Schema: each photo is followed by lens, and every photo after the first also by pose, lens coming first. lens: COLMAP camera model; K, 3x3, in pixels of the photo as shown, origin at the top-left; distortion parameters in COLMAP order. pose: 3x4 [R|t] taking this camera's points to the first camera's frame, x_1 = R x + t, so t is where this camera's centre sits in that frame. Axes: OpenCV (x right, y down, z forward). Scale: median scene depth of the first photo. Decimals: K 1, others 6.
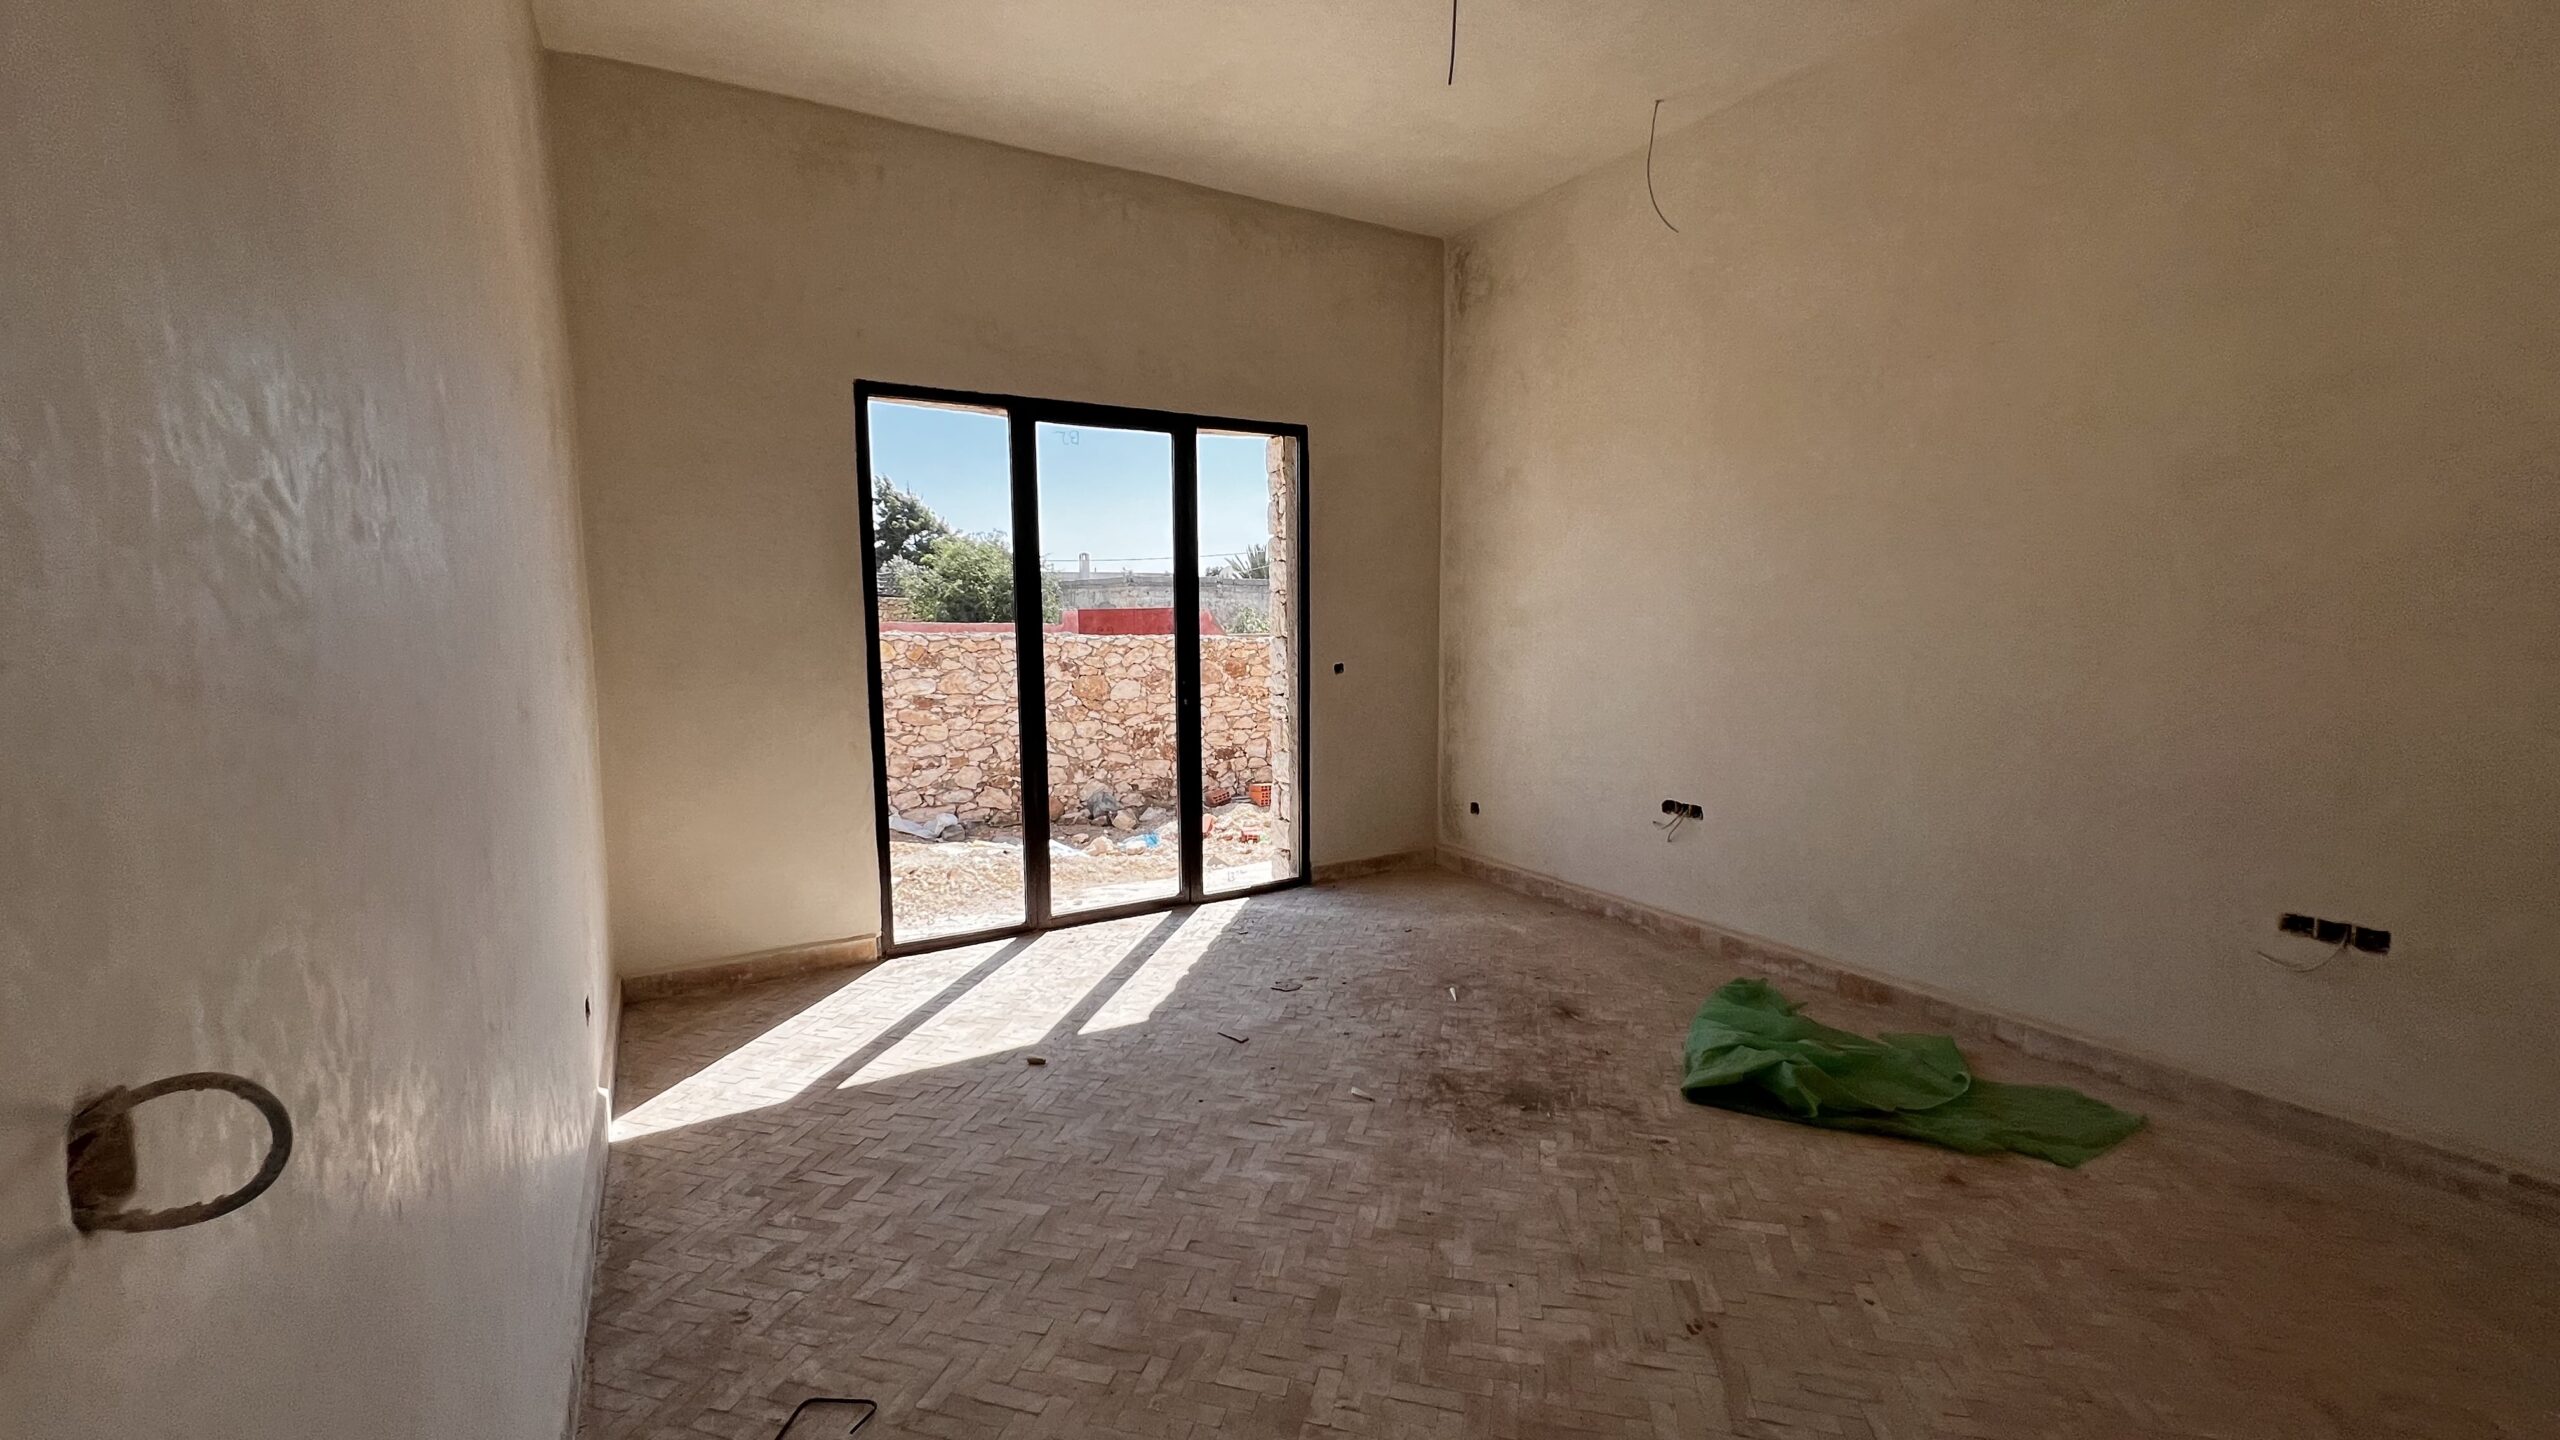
lens RADIAL K [[1025.3, 0, 1281.1], [0, 1025.3, 713.9], [0, 0, 1]] dist [-0.000491, -0.000816]
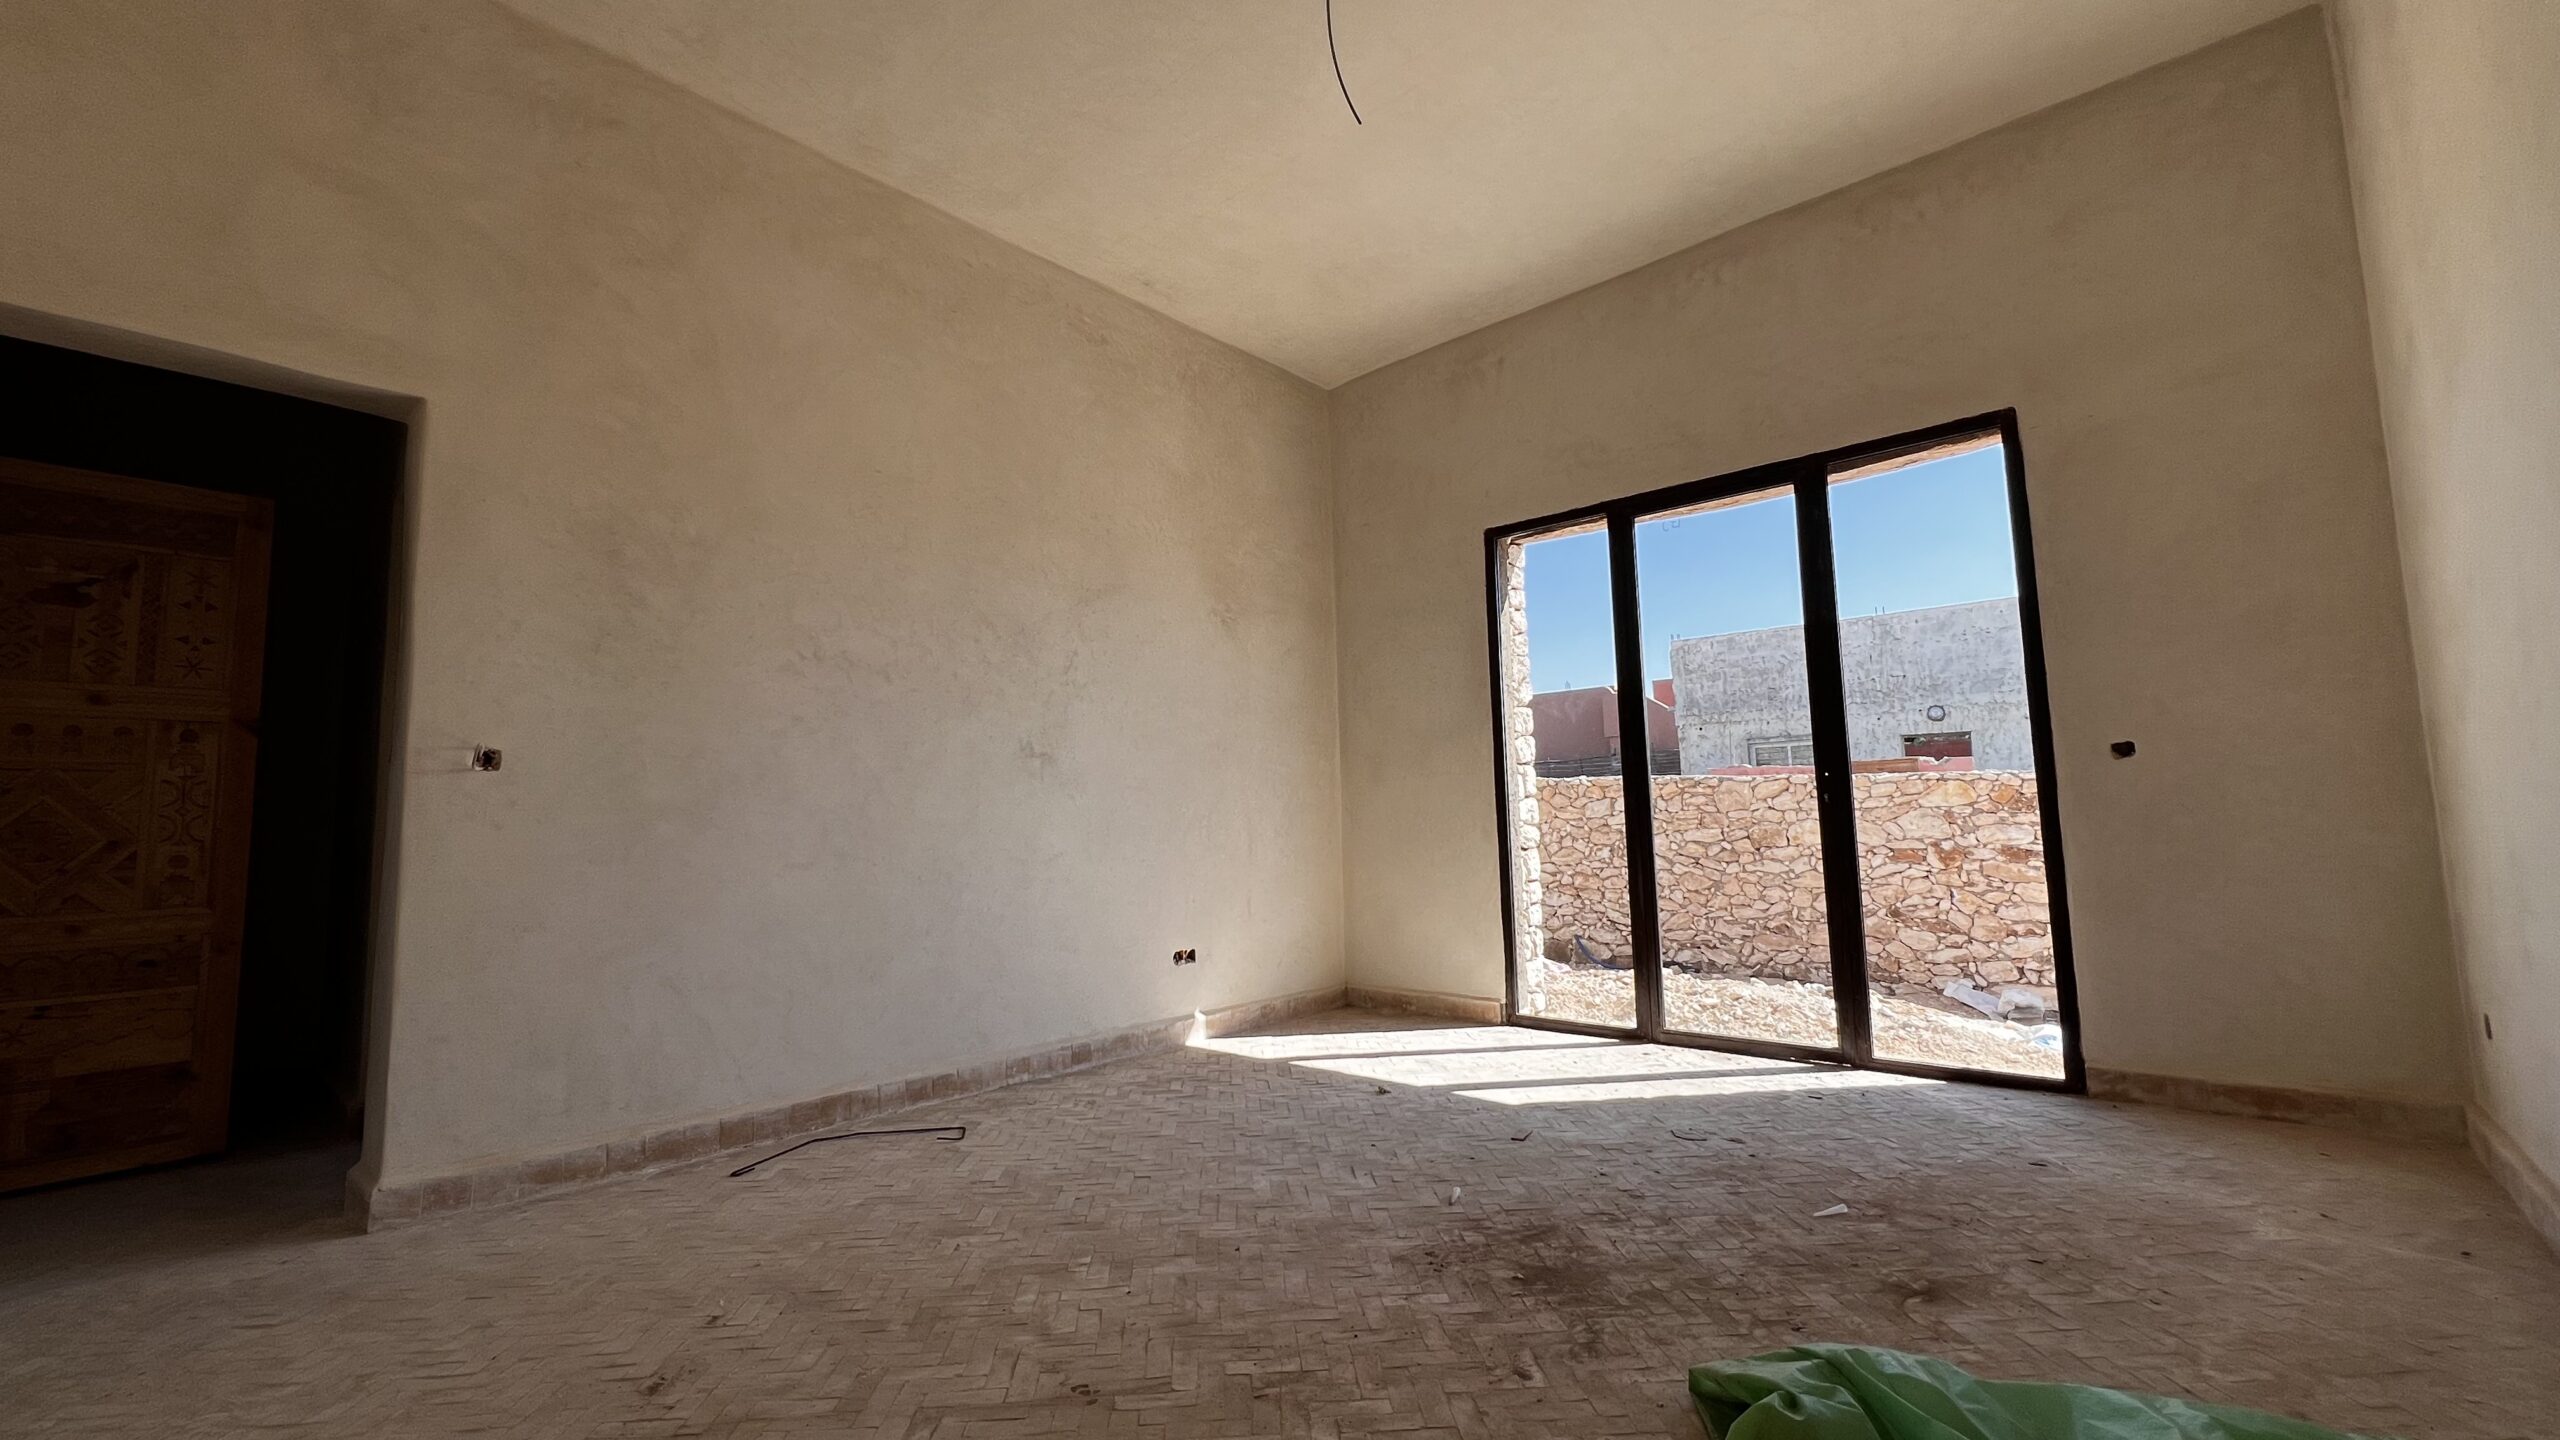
lens RADIAL K [[1025.3, 0, 1274.1], [0, 1025.3, 721.6], [0, 0, 1]] dist [-0.000491, -0.000816]
pose [[0.297491, -0.093729, -0.950113, 0.538667], [-0.075563, 0.989736, -0.121297, 0.057473], [0.951730, 0.107878, 0.287355, 0.346967]]
